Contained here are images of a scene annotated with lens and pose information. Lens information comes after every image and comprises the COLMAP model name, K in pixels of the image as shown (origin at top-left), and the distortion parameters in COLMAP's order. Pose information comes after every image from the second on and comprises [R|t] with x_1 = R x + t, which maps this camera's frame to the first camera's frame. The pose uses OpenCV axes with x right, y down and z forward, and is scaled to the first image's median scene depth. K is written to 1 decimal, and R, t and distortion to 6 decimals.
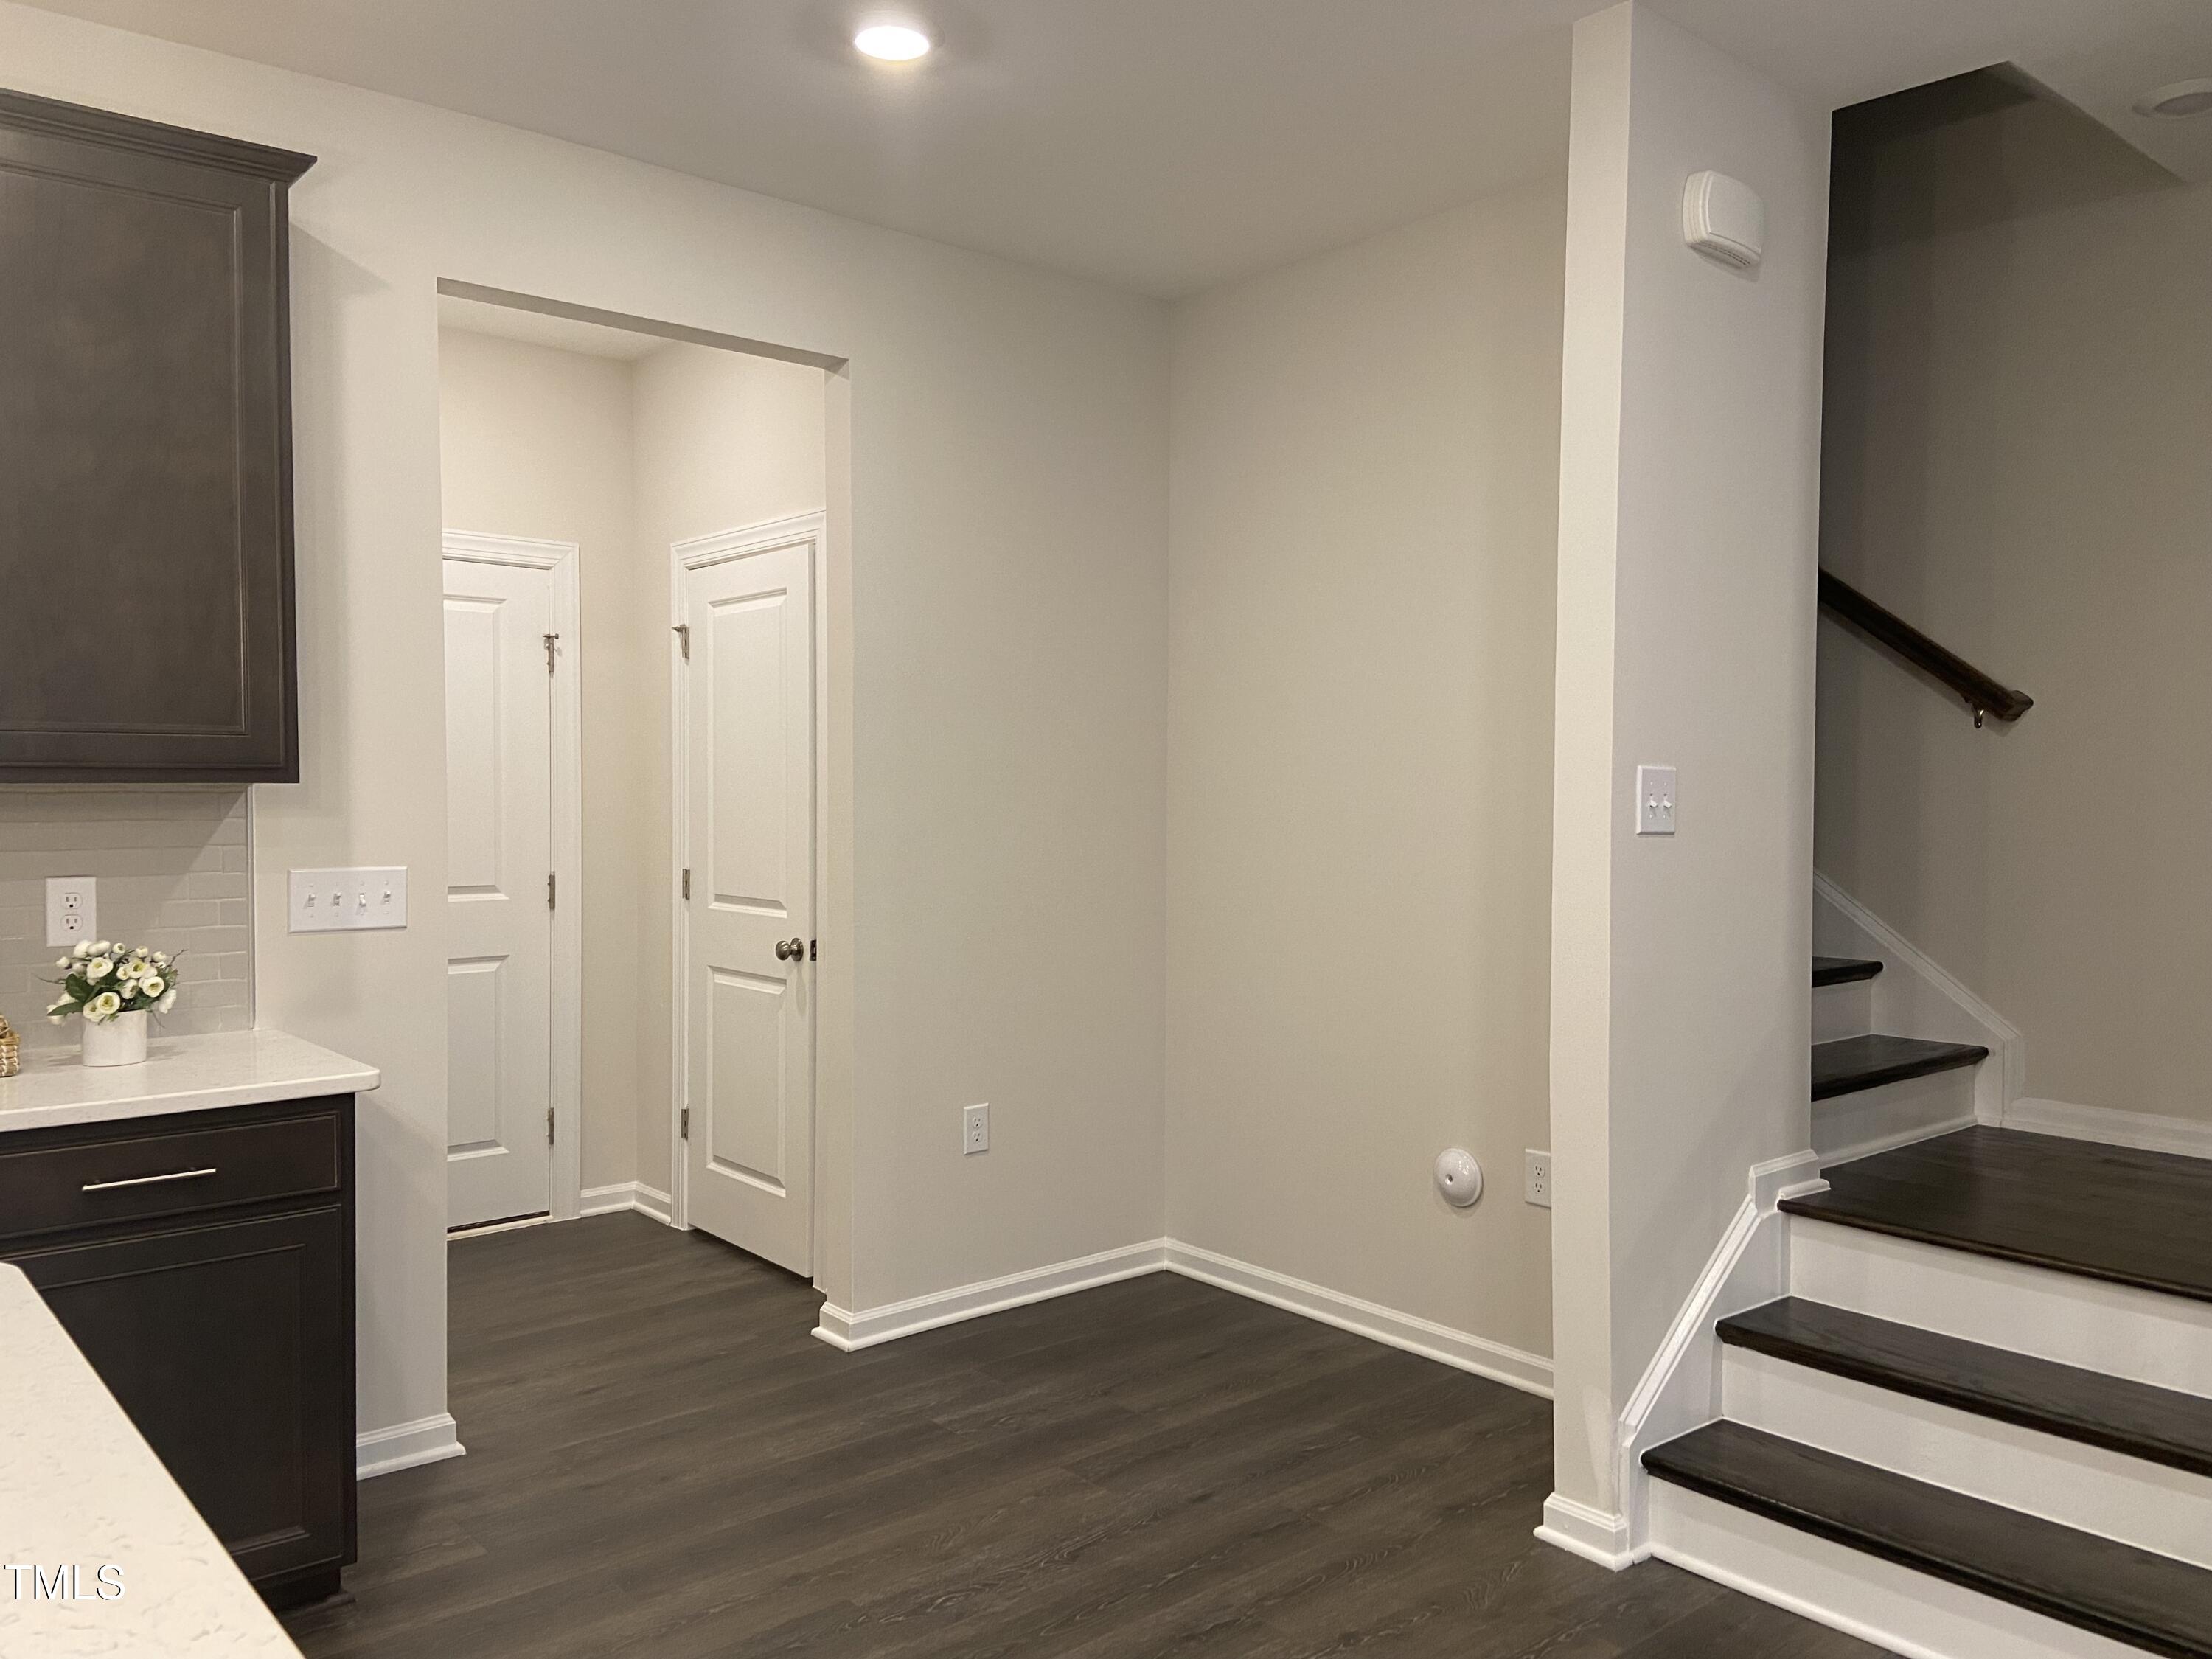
lens RADIAL K [[1666.7, 0, 1106.0], [0, 1666.7, 829.5], [0, 0, 1]] dist [0.097673, -0.099453]
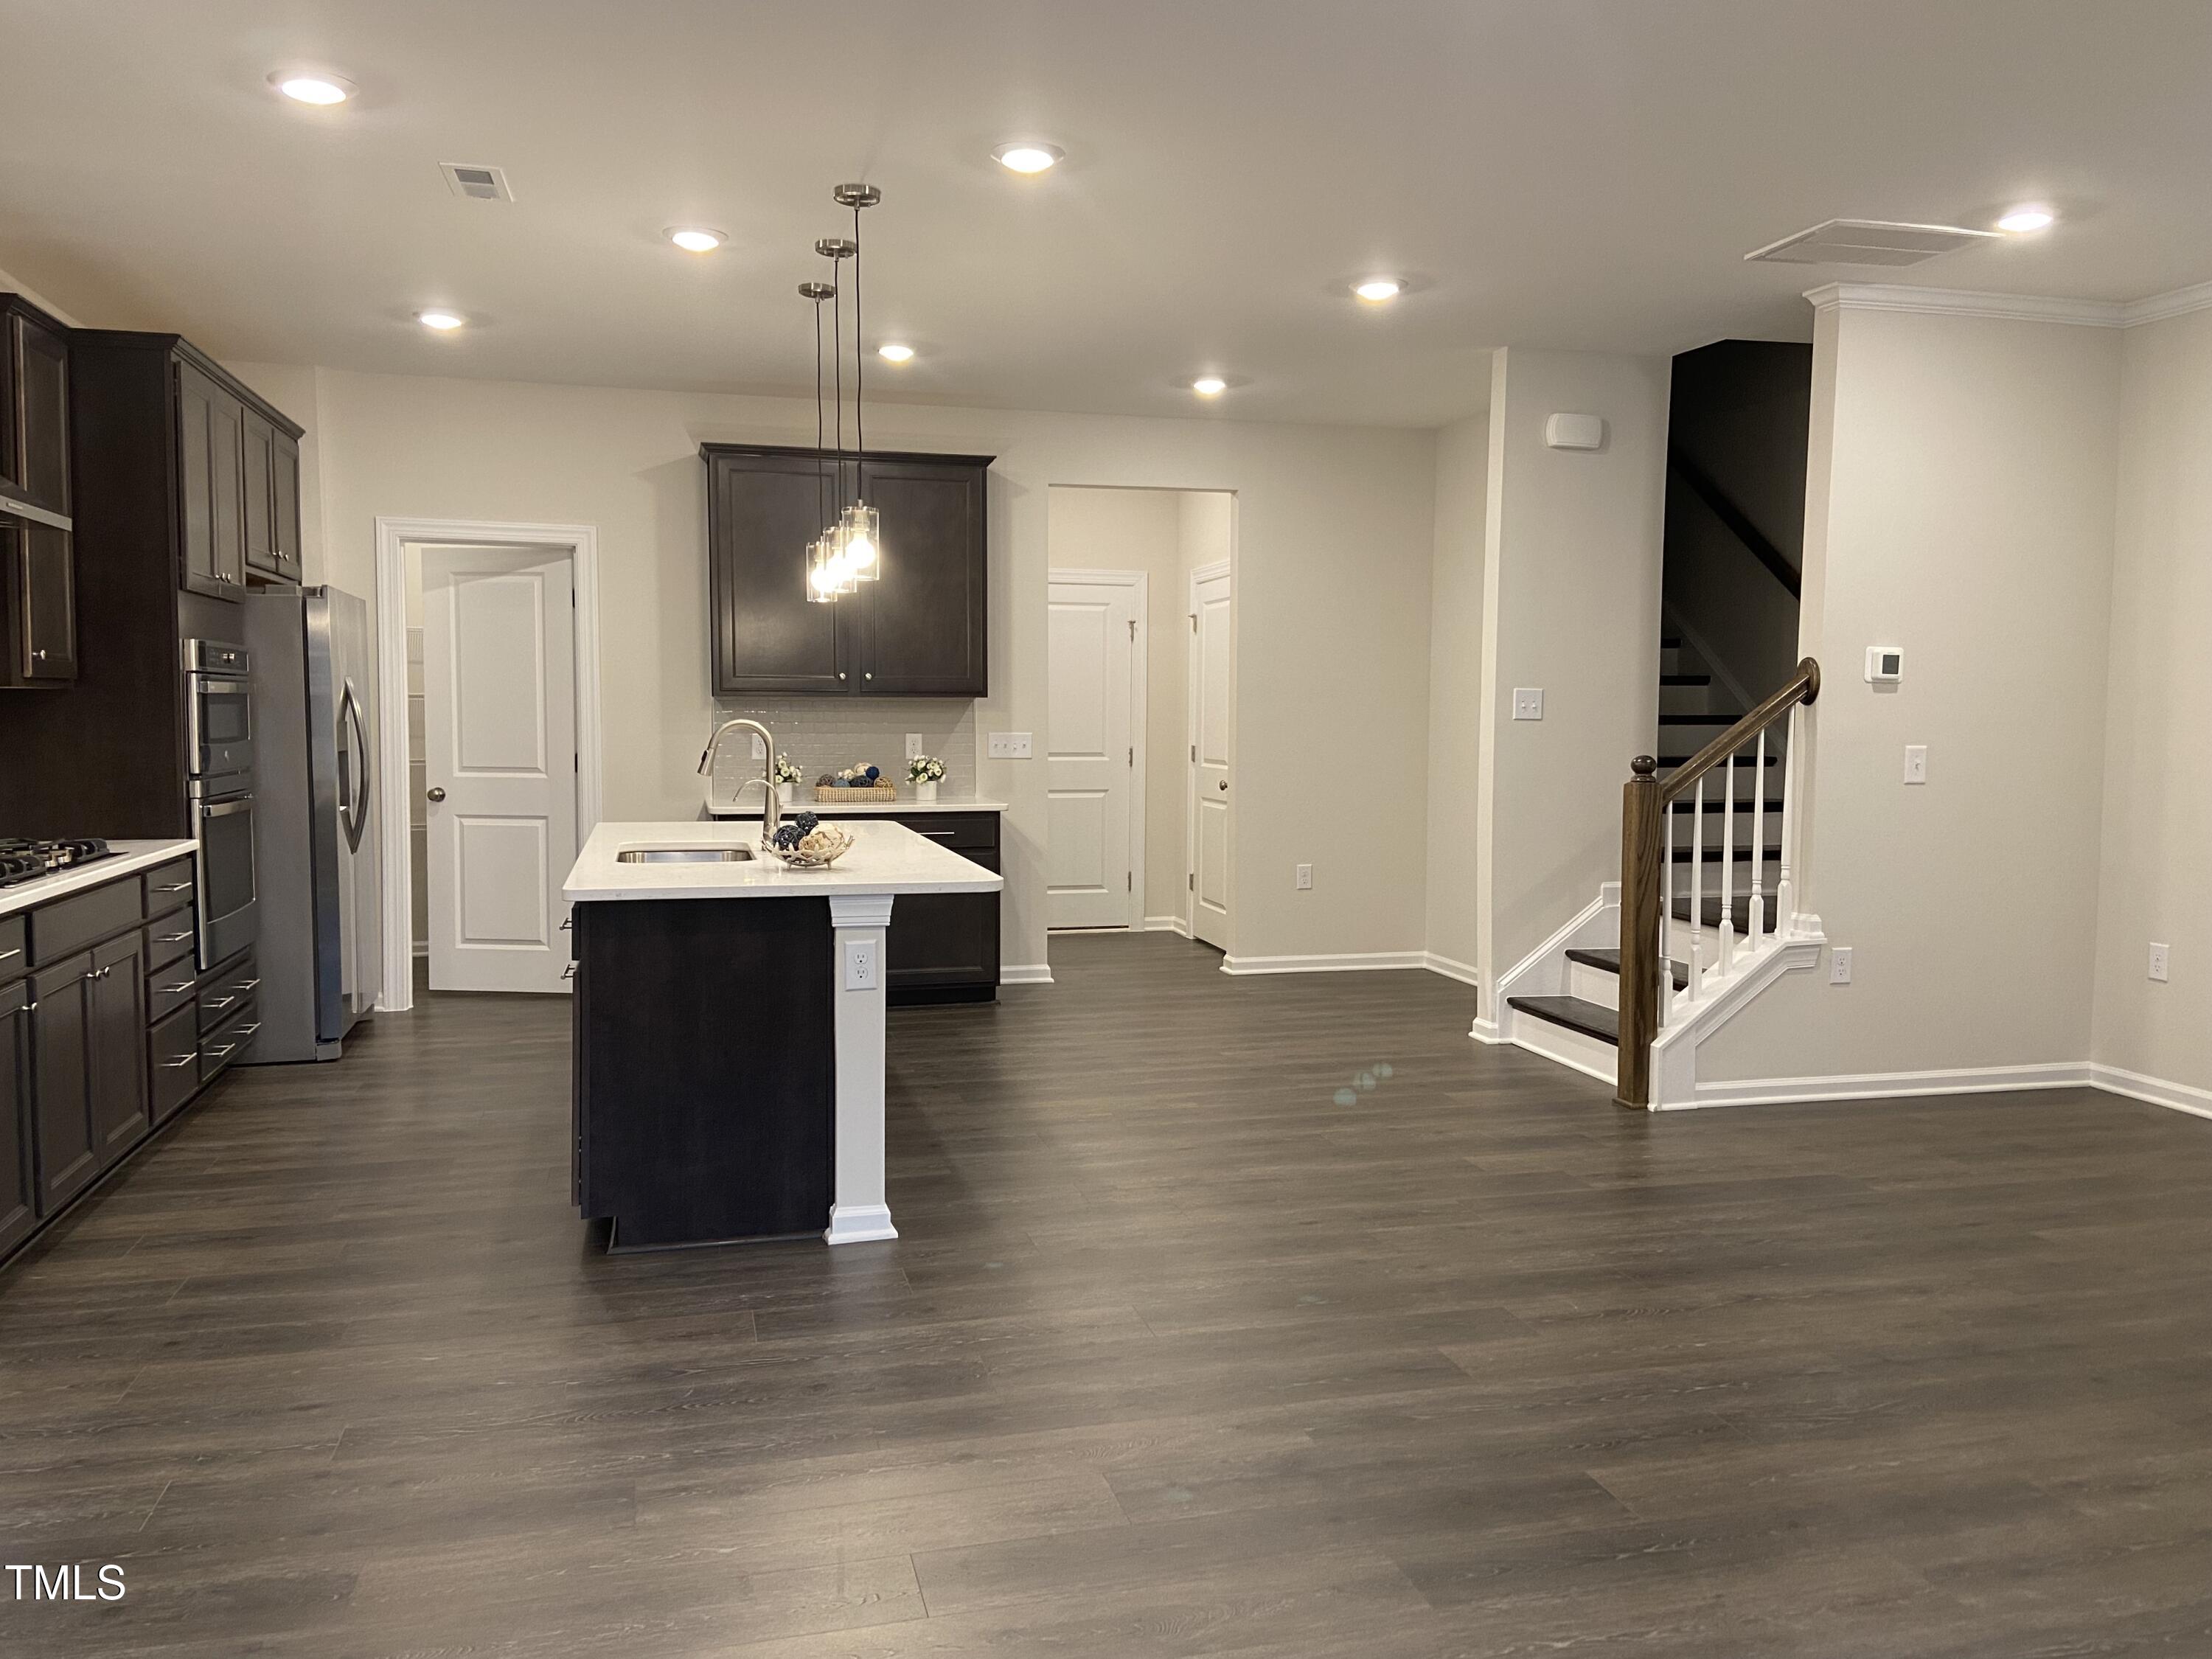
lens RADIAL K [[1666.7, 0, 1106.0], [0, 1666.7, 829.5], [0, 0, 1]] dist [0.097673, -0.099453]
pose [[0.902650, 0.034695, -0.428974, 0.734489], [-0.015018, 0.998678, 0.049170, 0.042929], [0.430113, -0.037941, 0.901977, -1.145846]]
